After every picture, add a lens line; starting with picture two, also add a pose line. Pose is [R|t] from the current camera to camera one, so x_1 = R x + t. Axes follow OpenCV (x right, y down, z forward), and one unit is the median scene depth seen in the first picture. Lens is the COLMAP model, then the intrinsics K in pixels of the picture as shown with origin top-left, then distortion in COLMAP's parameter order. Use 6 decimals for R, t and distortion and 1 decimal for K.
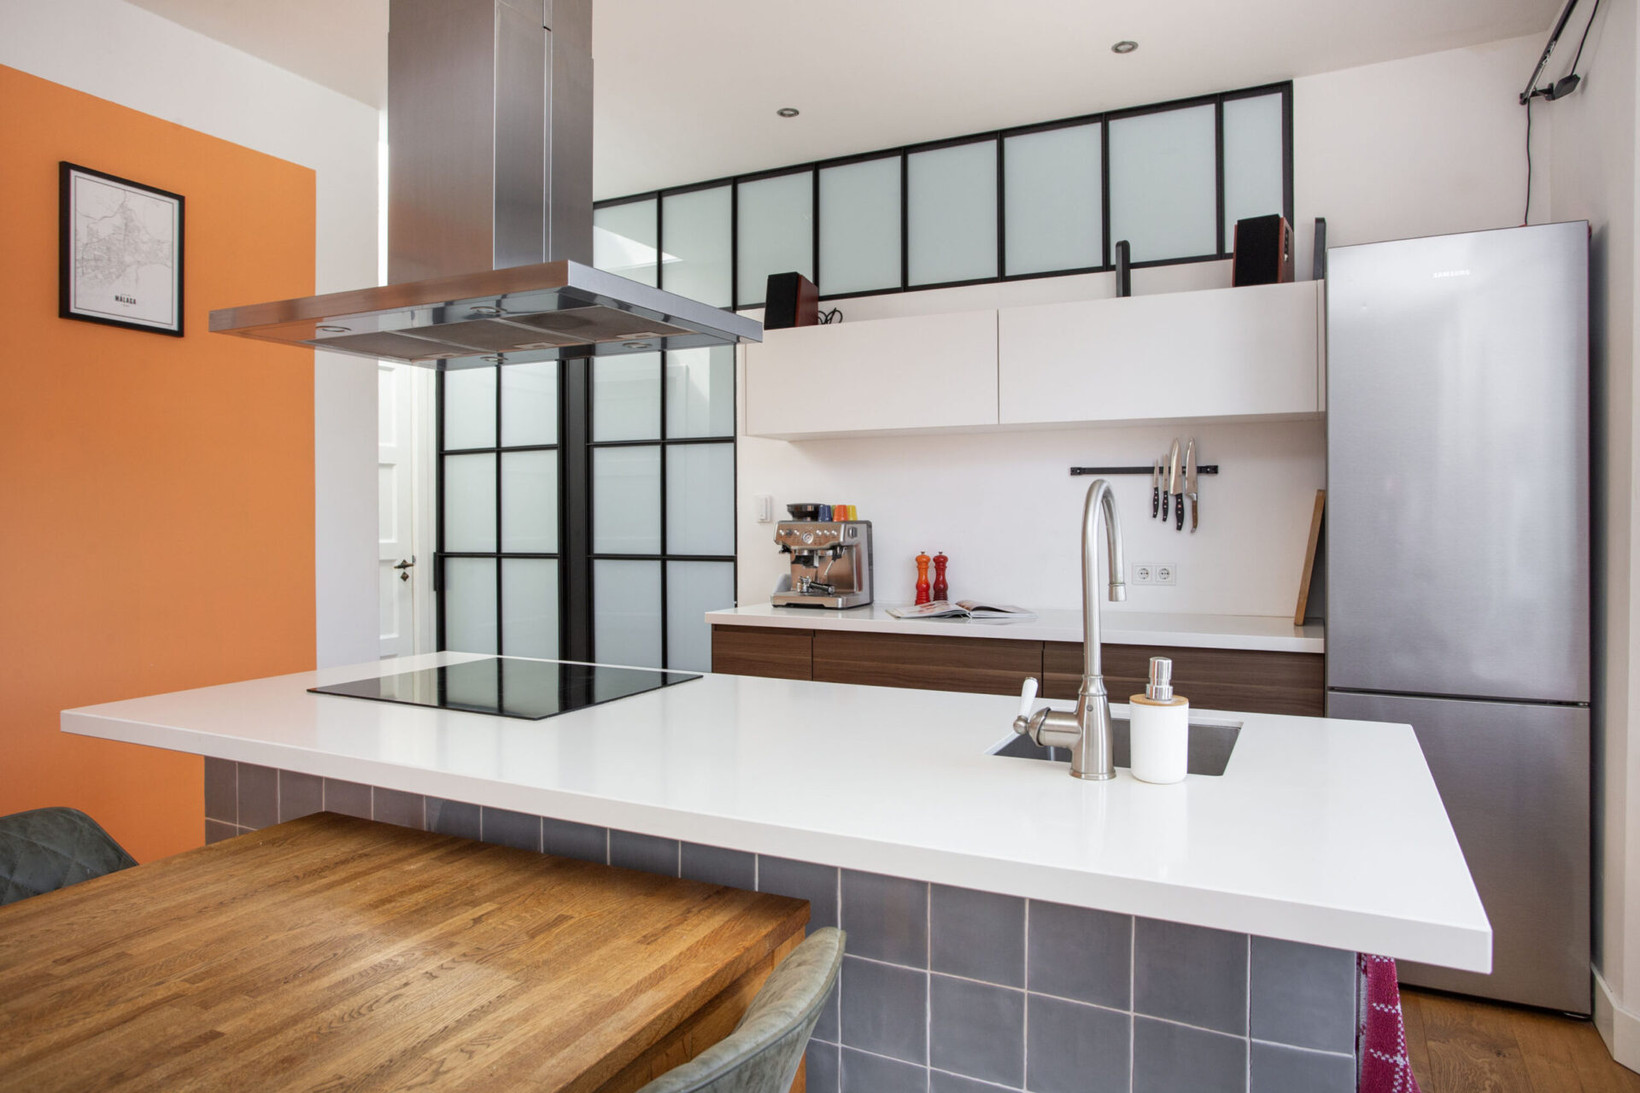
lens RADIAL K [[1036.4, 0, 796.2], [0, 1036.4, 537.7], [0, 0, 1]] dist [-0.080054, 0.048102]
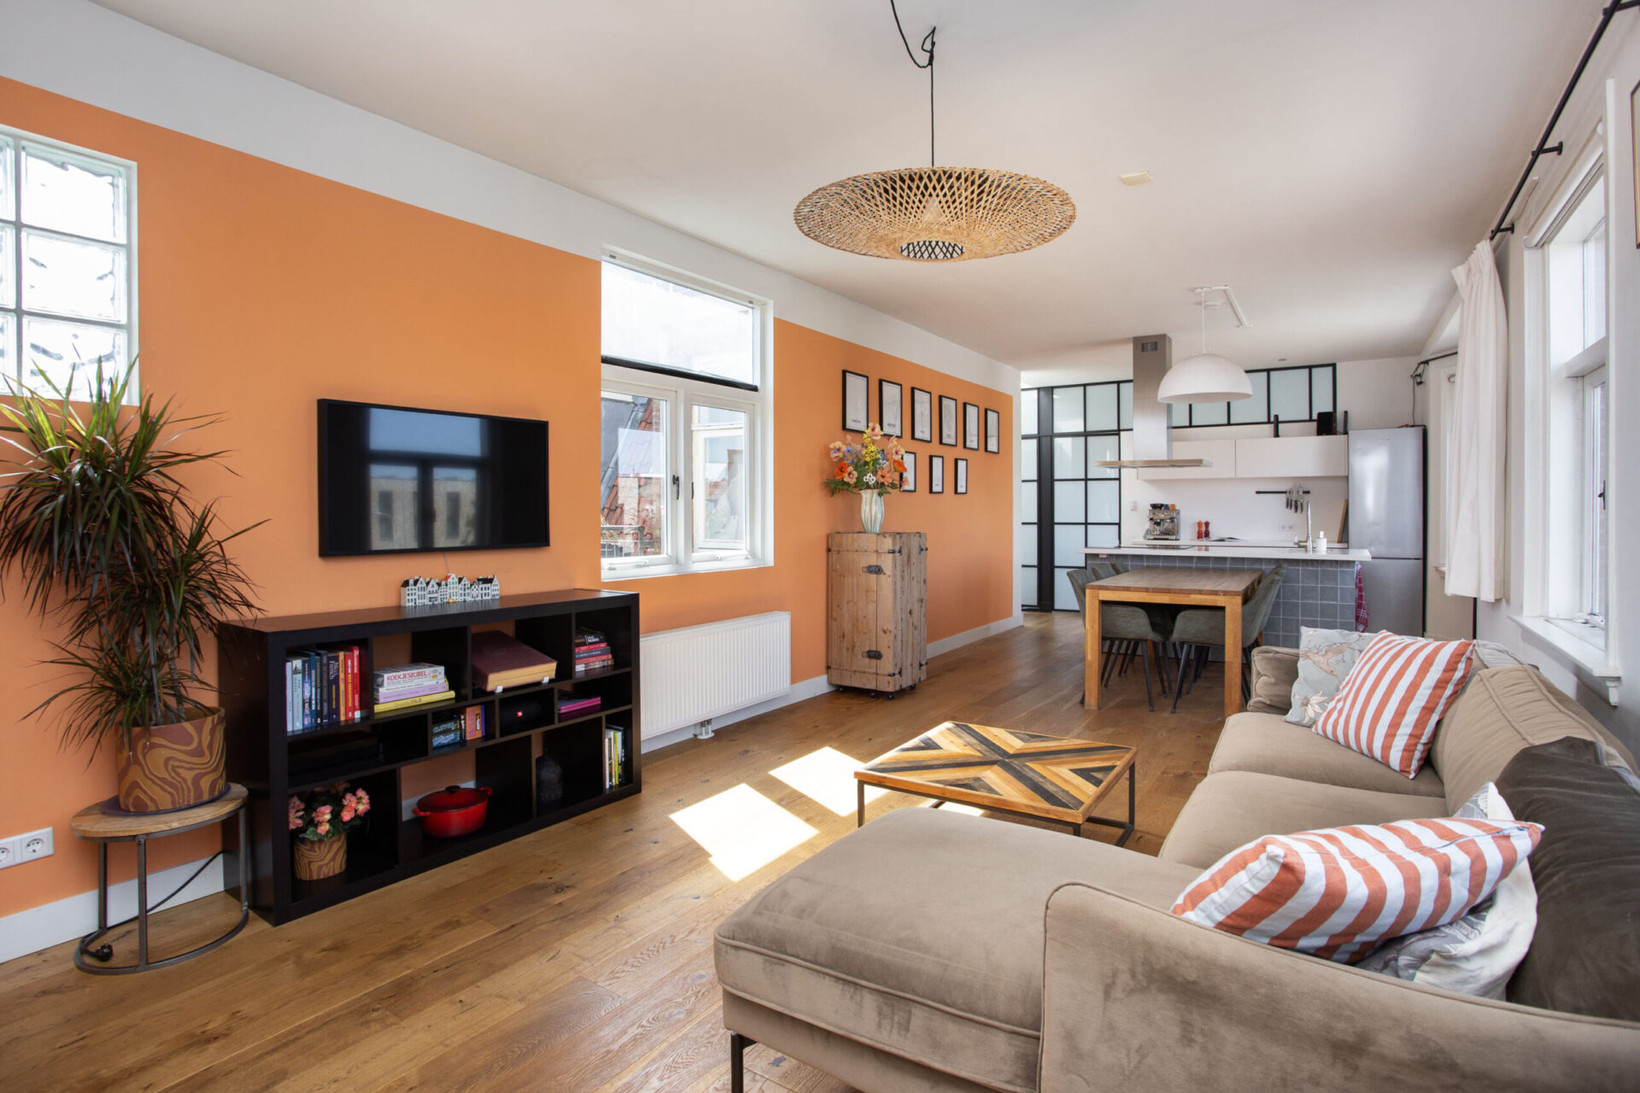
lens RADIAL K [[824.5, 0, 807.3], [0, 824.5, 522.2], [0, 0, 1]] dist [-0.098877, 0.051882]
pose [[0.993811, -0.000767, -0.111083, -0.725279], [0.000730, 1.000000, -0.000371, 0.019036], [0.111083, 0.000287, 0.993811, -1.366217]]
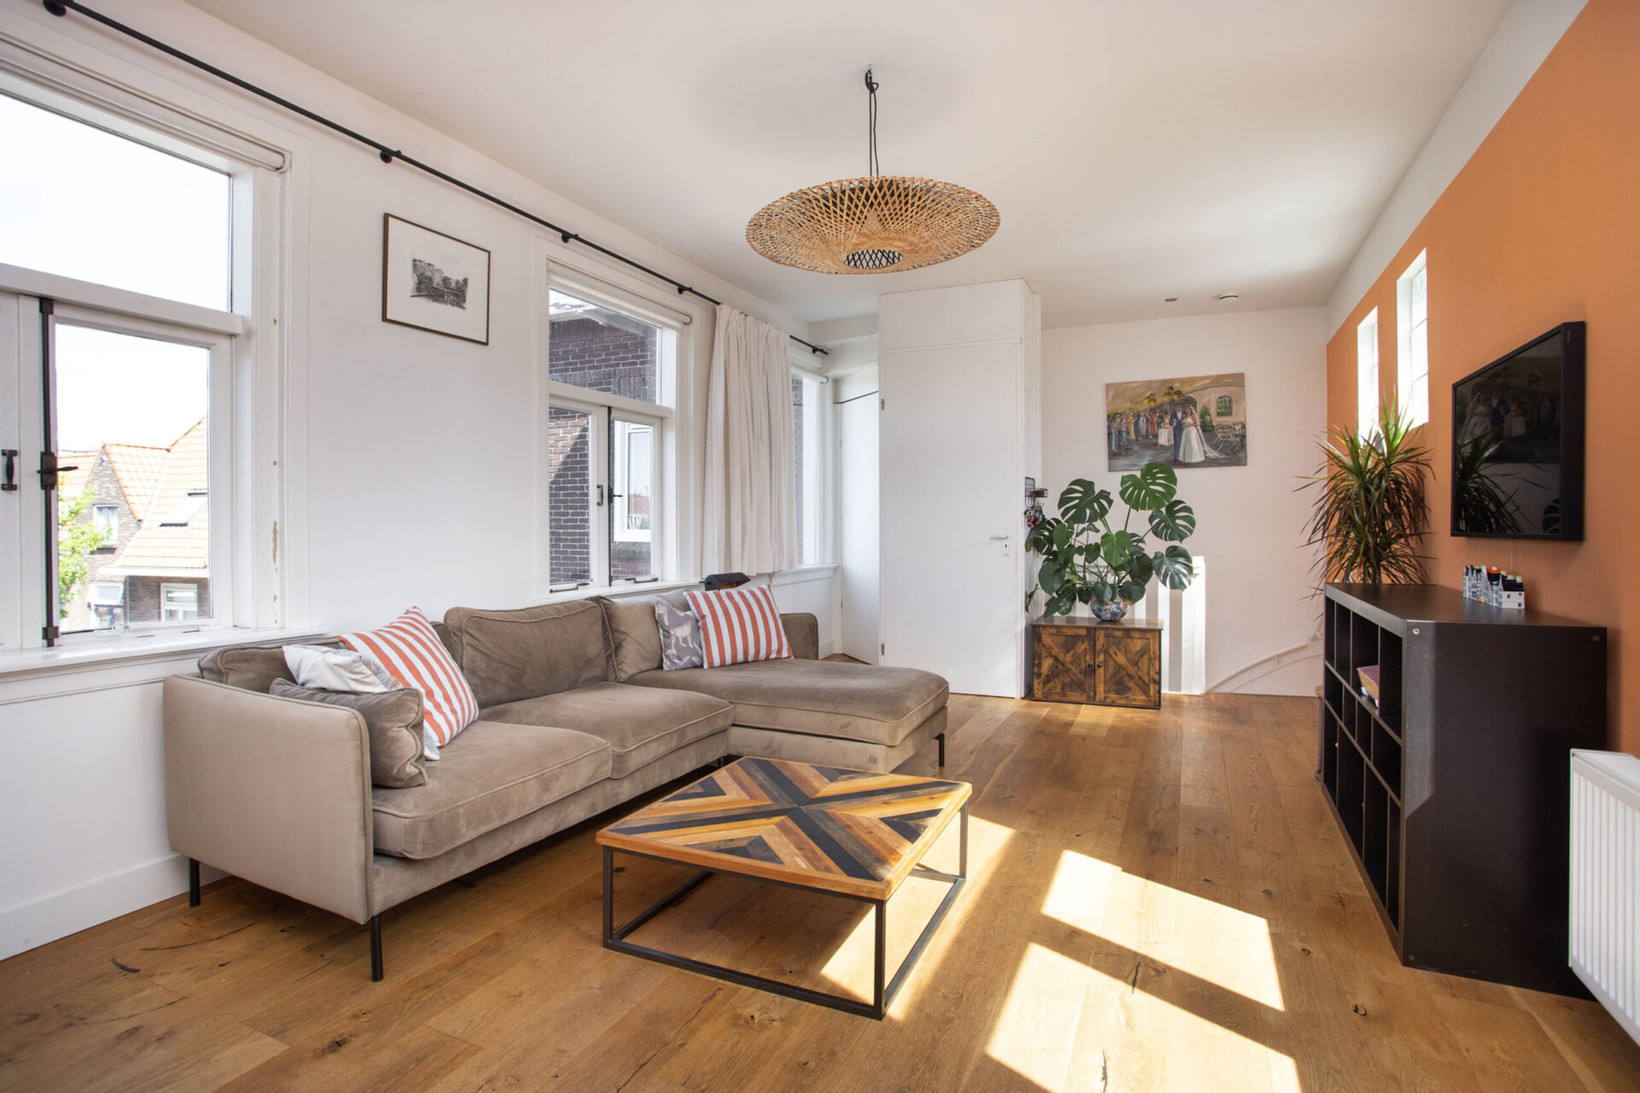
lens RADIAL K [[805.0, 0, 826.8], [0, 805.0, 539.8], [0, 0, 1]] dist [-0.078445, 0.032349]
pose [[-0.997959, 0.004413, -0.063711, -0.607936], [0.002503, 0.999546, 0.030031, 0.030049], [0.063815, 0.029811, -0.997516, 0.033237]]
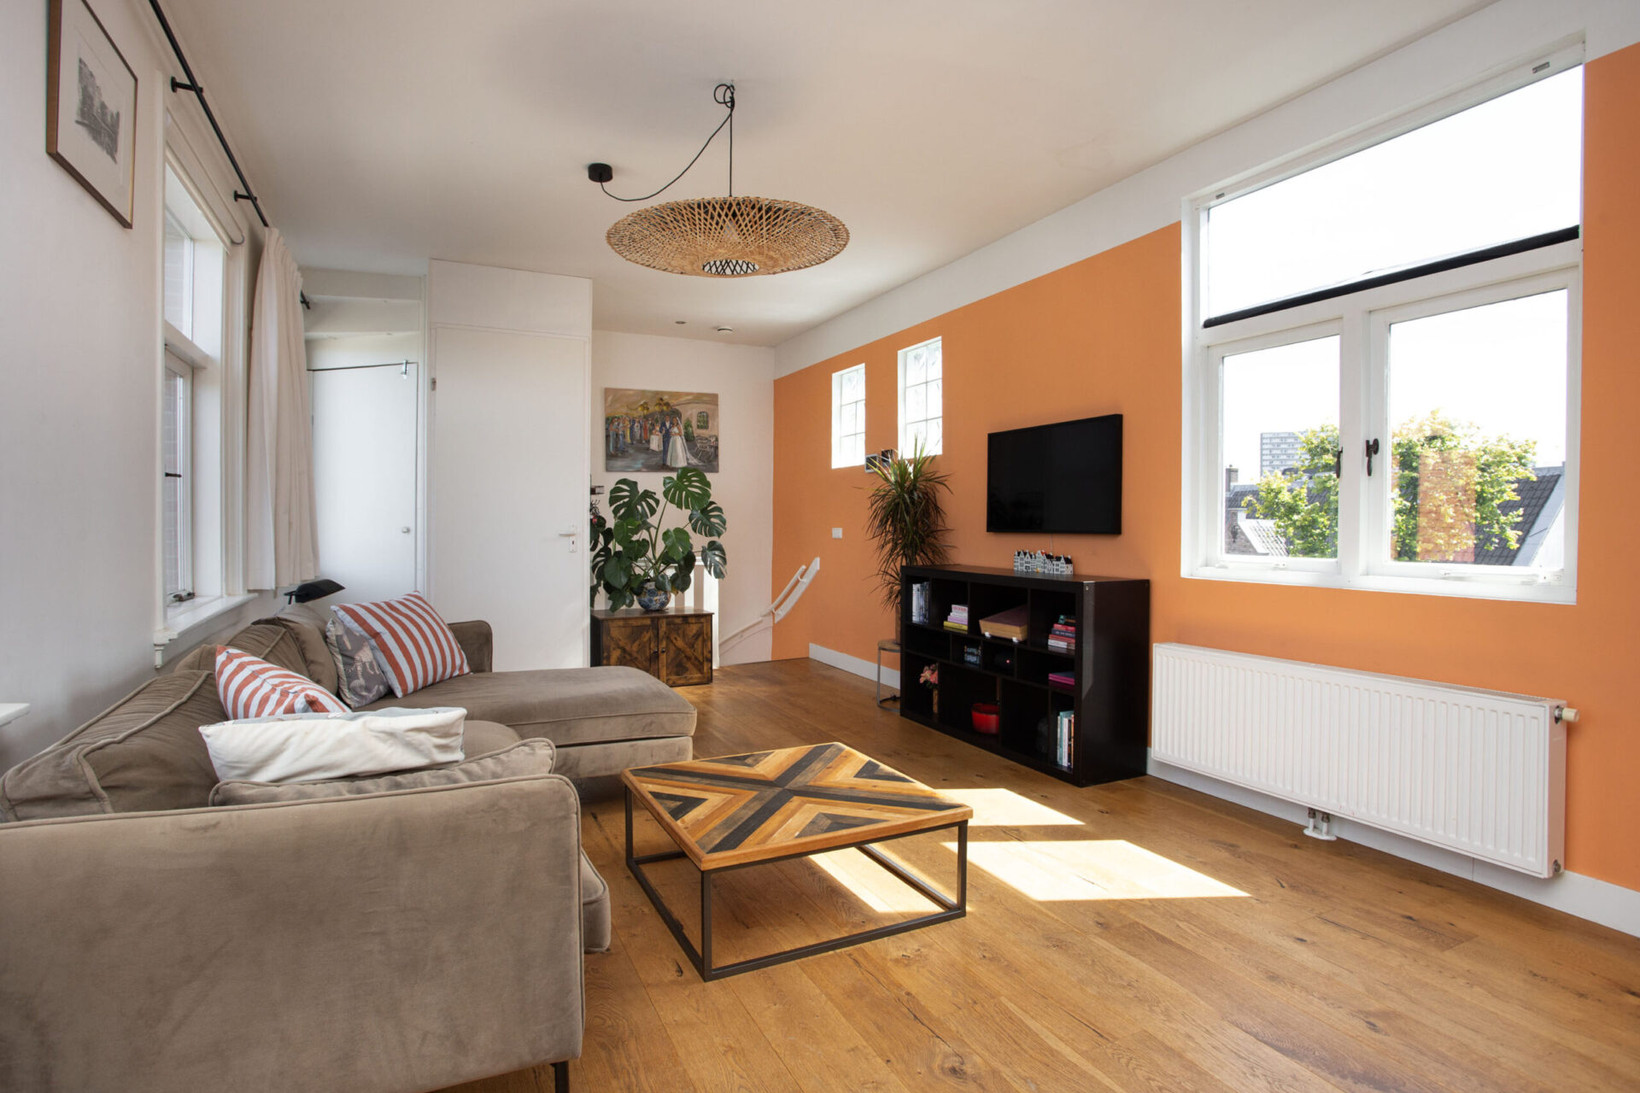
lens RADIAL K [[824.5, 0, 807.3], [0, 824.5, 522.2], [0, 0, 1]] dist [-0.098877, 0.051882]
pose [[-0.591413, -0.003163, -0.806363, -0.109752], [-0.014998, 0.999862, 0.007078, 0.031783], [0.806229, 0.016280, -0.591379, -0.164981]]
